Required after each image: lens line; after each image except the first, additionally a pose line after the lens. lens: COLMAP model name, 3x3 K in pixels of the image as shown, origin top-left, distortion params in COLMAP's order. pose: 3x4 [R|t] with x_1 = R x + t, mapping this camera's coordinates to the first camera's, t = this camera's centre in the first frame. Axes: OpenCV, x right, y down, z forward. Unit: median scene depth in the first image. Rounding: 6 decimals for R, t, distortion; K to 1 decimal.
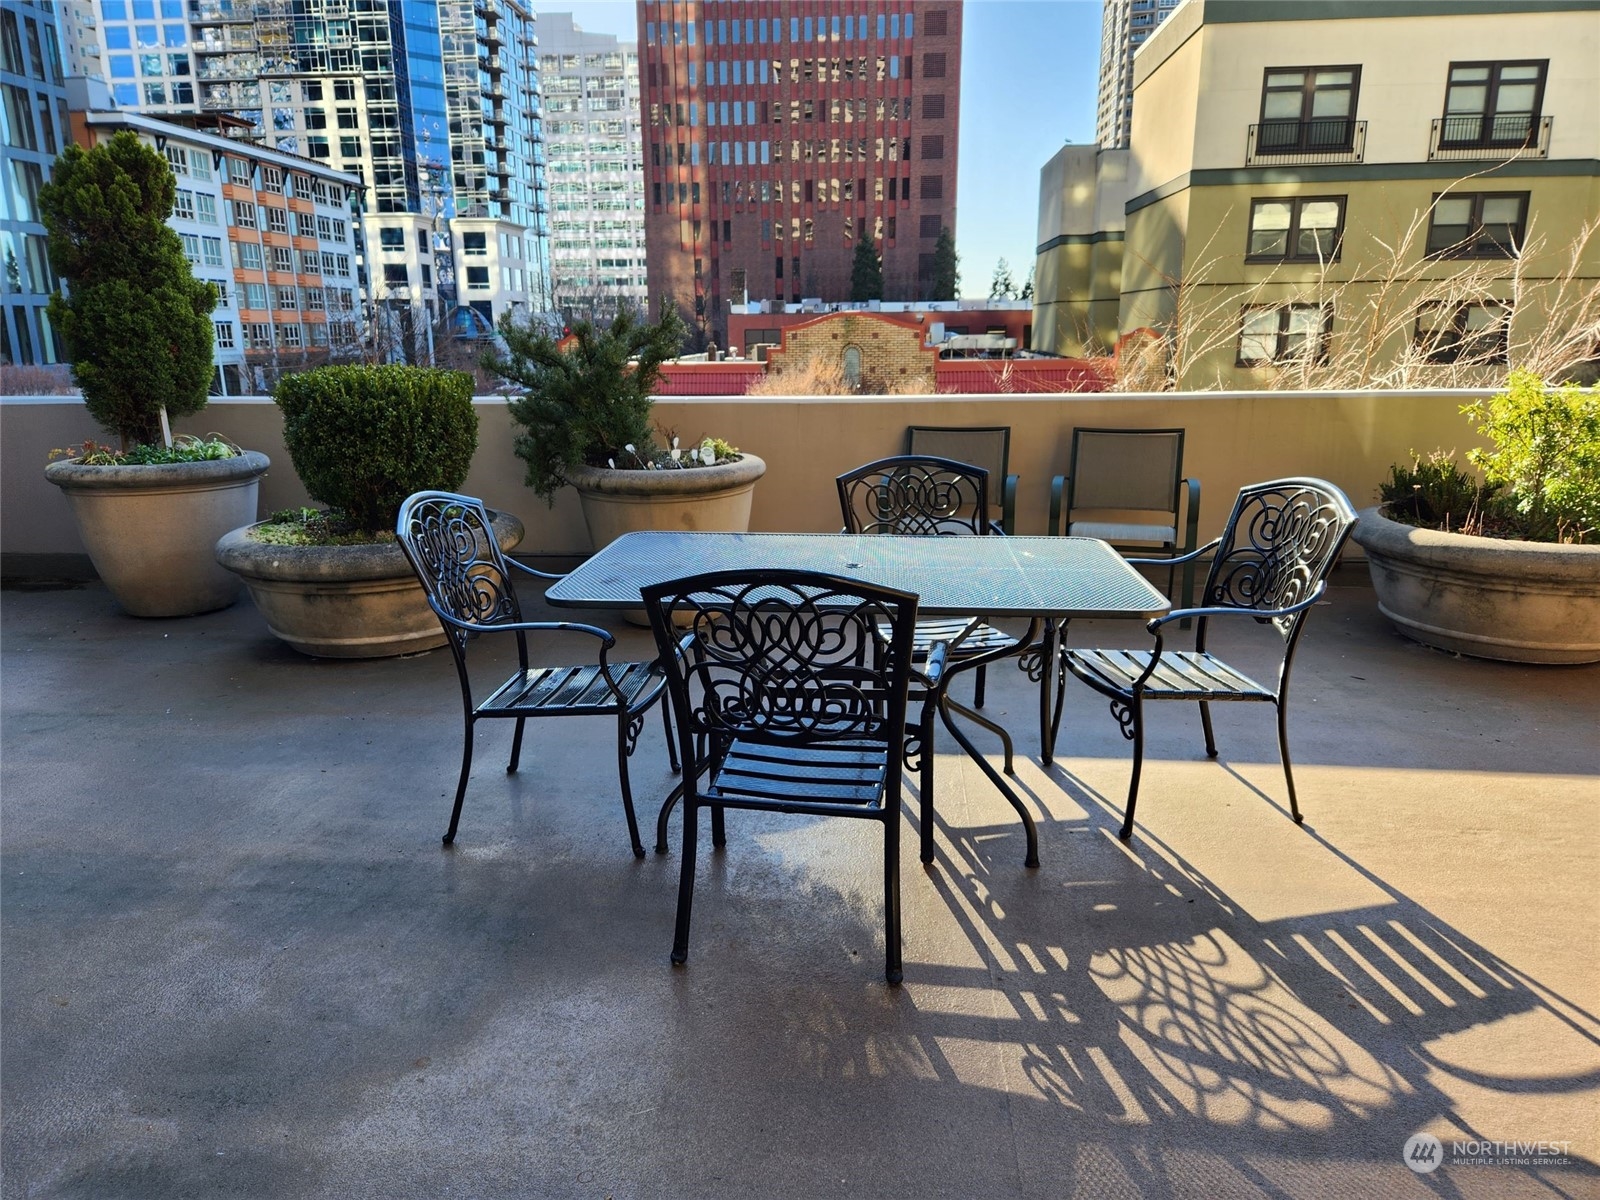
lens RADIAL K [[1079.5, 0, 797.0], [0, 1079.5, 597.4], [0, 0, 1]] dist [0.023167, -0.011746]
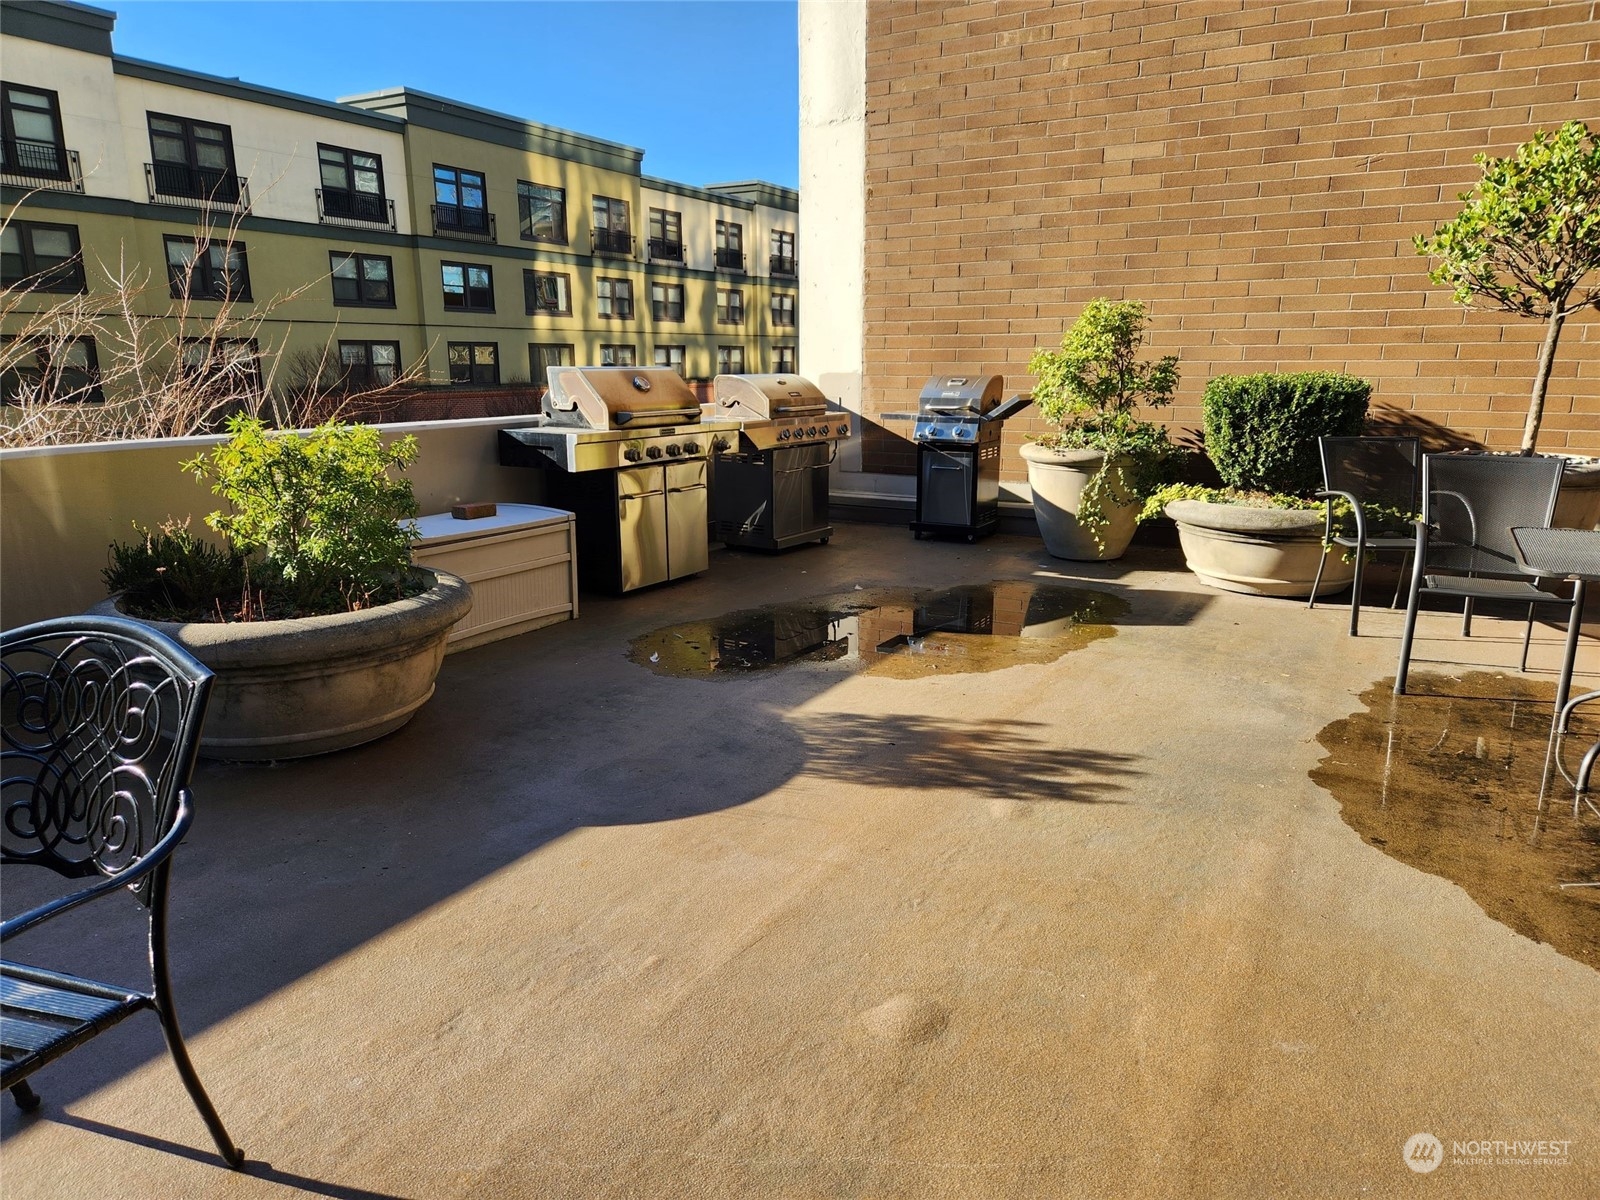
lens RADIAL K [[1079.5, 0, 797.2], [0, 1079.5, 610.7], [0, 0, 1]] dist [0.023167, -0.011746]
pose [[0.422852, -0.202729, 0.883231, 0.079853], [0.220142, 0.968439, 0.116892, -0.069878], [-0.879053, 0.145009, 0.454135, 0.277886]]
